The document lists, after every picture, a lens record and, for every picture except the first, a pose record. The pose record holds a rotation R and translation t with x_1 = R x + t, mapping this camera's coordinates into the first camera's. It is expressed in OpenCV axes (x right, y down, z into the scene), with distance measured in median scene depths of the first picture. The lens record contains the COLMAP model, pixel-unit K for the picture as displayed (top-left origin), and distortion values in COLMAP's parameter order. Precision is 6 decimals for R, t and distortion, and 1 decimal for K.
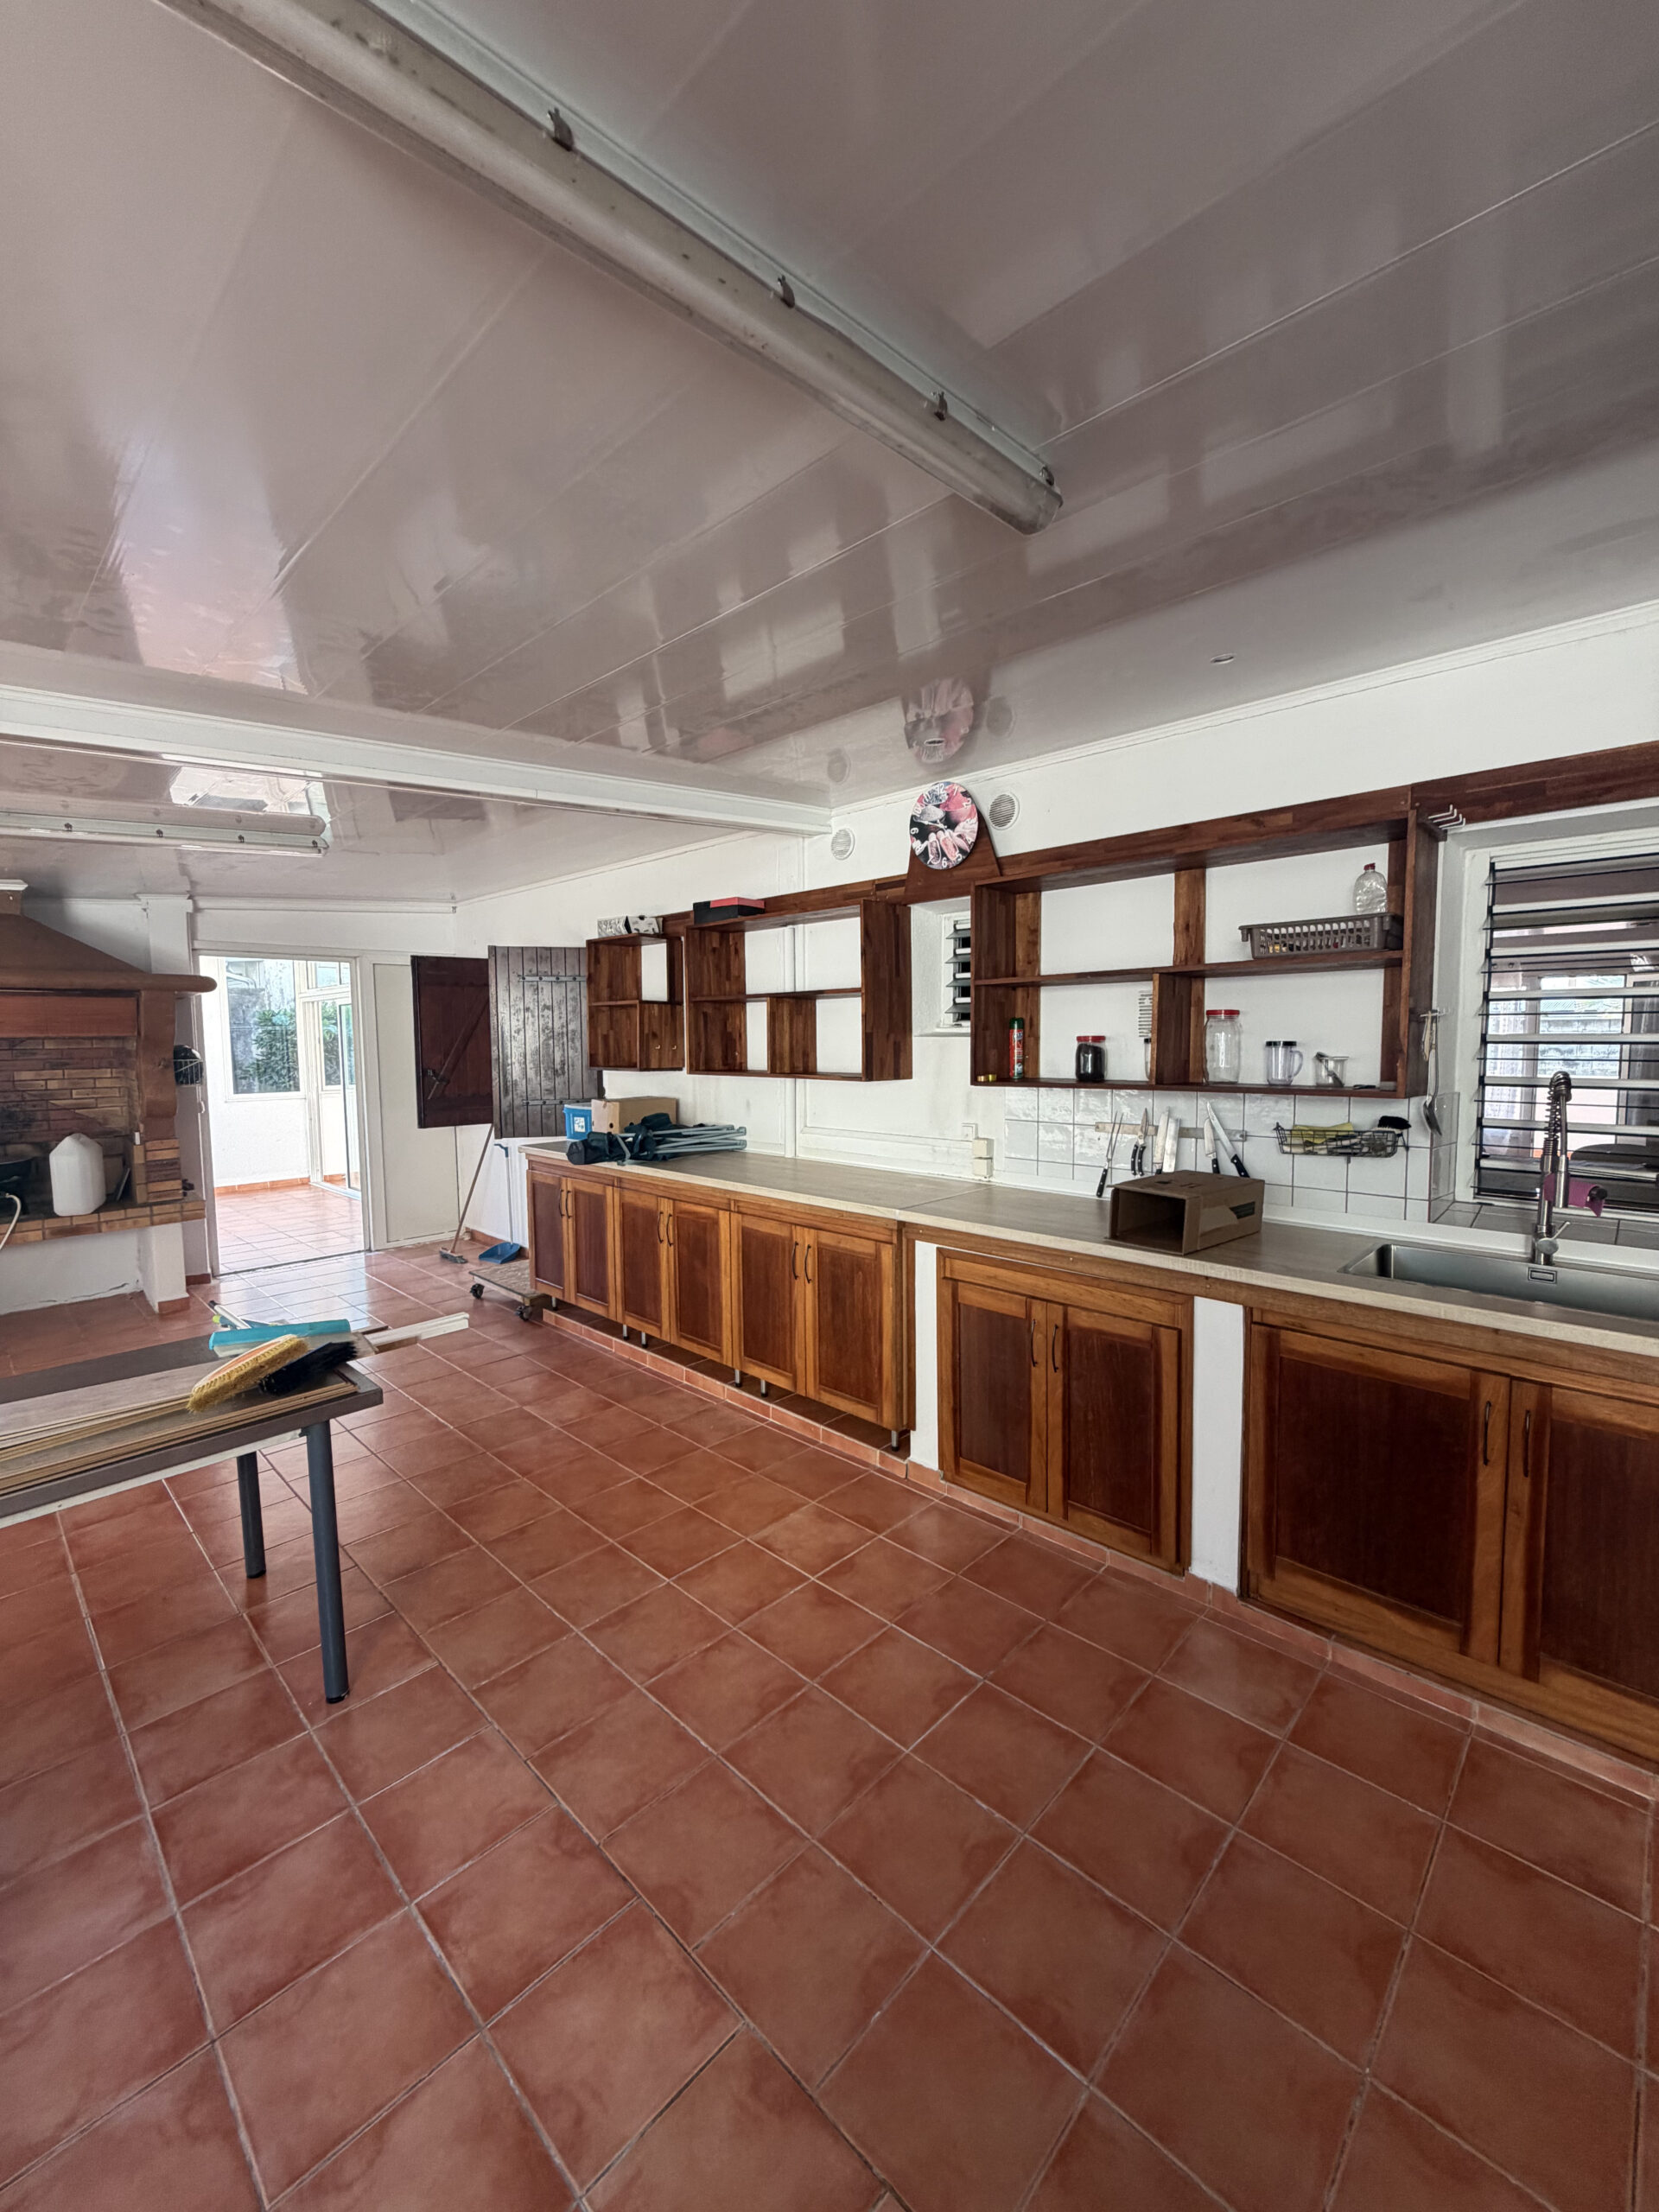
lens RADIAL K [[881.6, 0, 827.2], [0, 881.6, 1100.7], [0, 0, 1]] dist [0.000477, 0.000035]
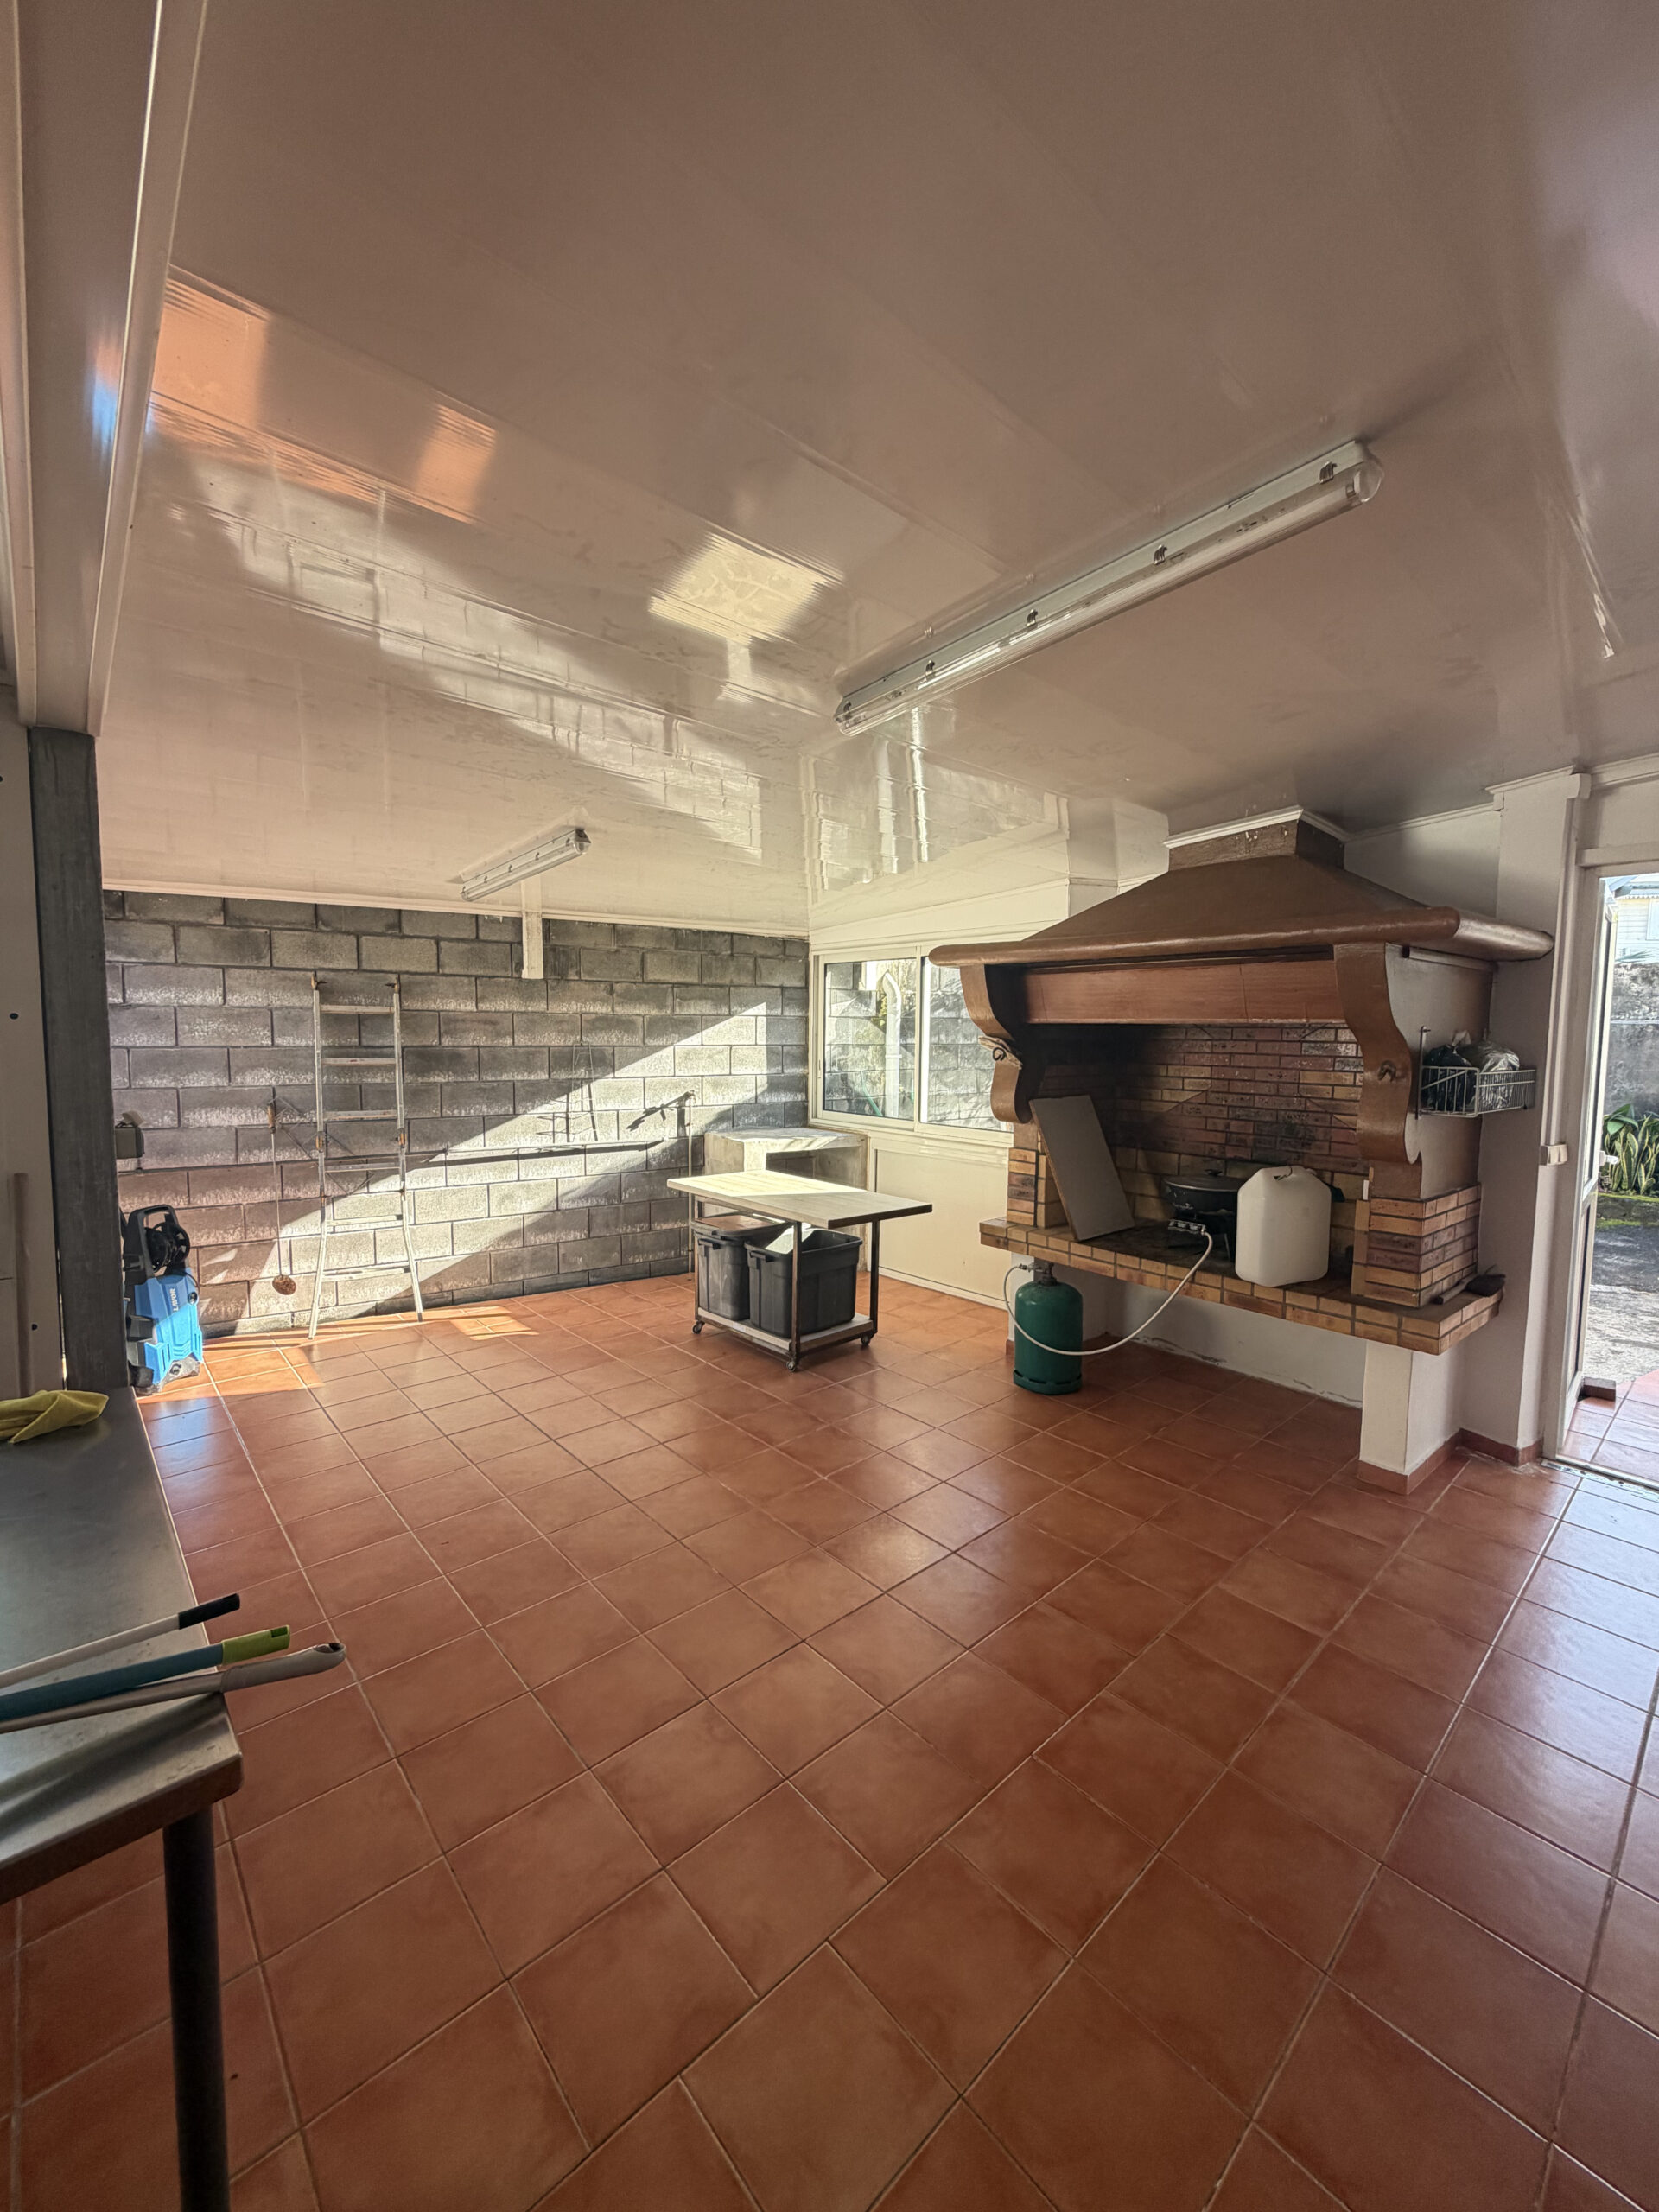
lens RADIAL K [[881.6, 0, 829.1], [0, 881.6, 1098.6], [0, 0, 1]] dist [0.000477, 0.000035]
pose [[-0.079528, 0.084679, -0.993230, -0.145528], [-0.083995, 0.992273, 0.091323, -0.045633], [0.993288, 0.090689, -0.071801, 0.665935]]
